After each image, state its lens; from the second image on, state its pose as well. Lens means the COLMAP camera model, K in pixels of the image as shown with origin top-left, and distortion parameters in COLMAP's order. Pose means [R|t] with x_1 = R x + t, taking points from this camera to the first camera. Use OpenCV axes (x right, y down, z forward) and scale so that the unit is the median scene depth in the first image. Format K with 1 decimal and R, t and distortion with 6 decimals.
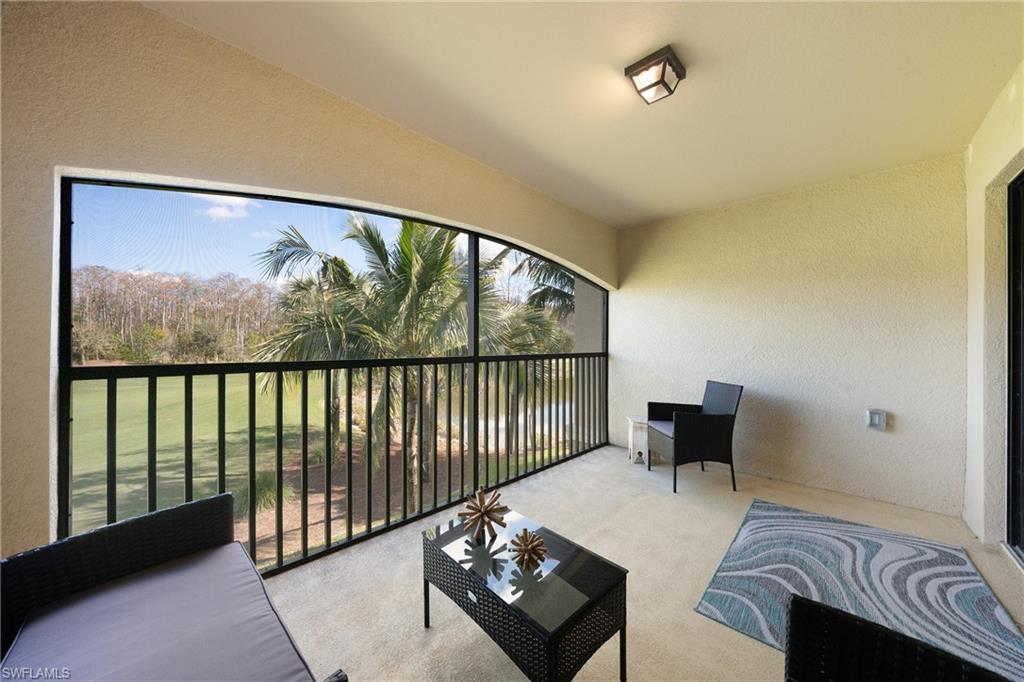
lens RADIAL K [[357.0, 0, 516.3], [0, 357.0, 346.6], [0, 0, 1]] dist [-0.013639, -0.000073]
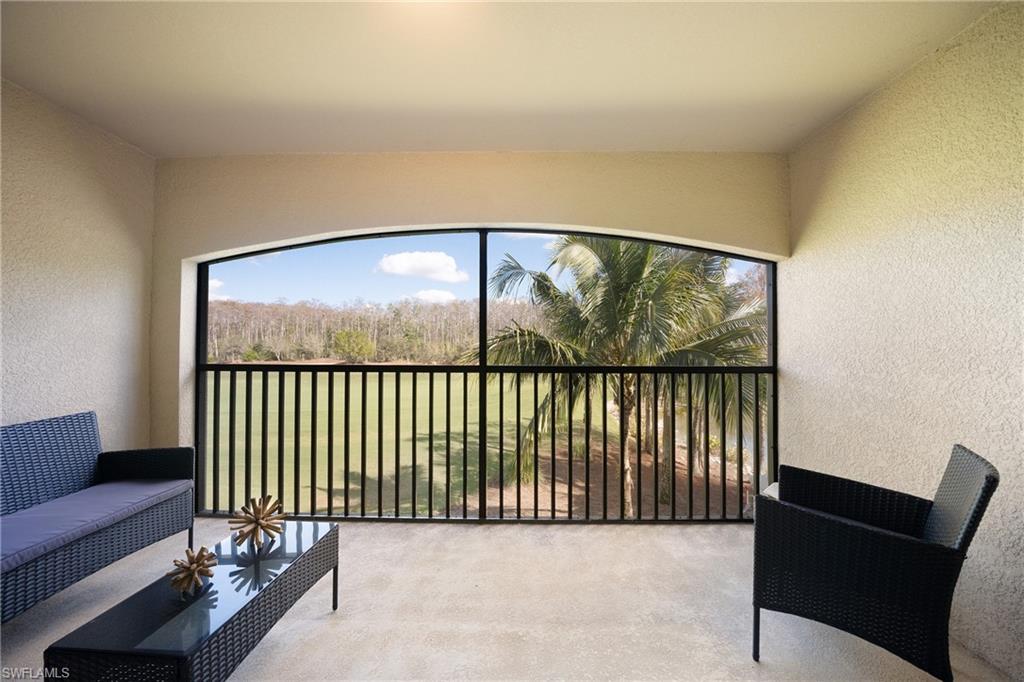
lens RADIAL K [[352.7, 0, 507.9], [0, 352.7, 345.5], [0, 0, 1]] dist [0.003976, -0.000100]
pose [[0.690929, -0.006986, -0.722889, 0.353005], [-0.007979, 0.999819, -0.017290, -0.005519], [0.722878, 0.017714, 0.690748, 0.258130]]
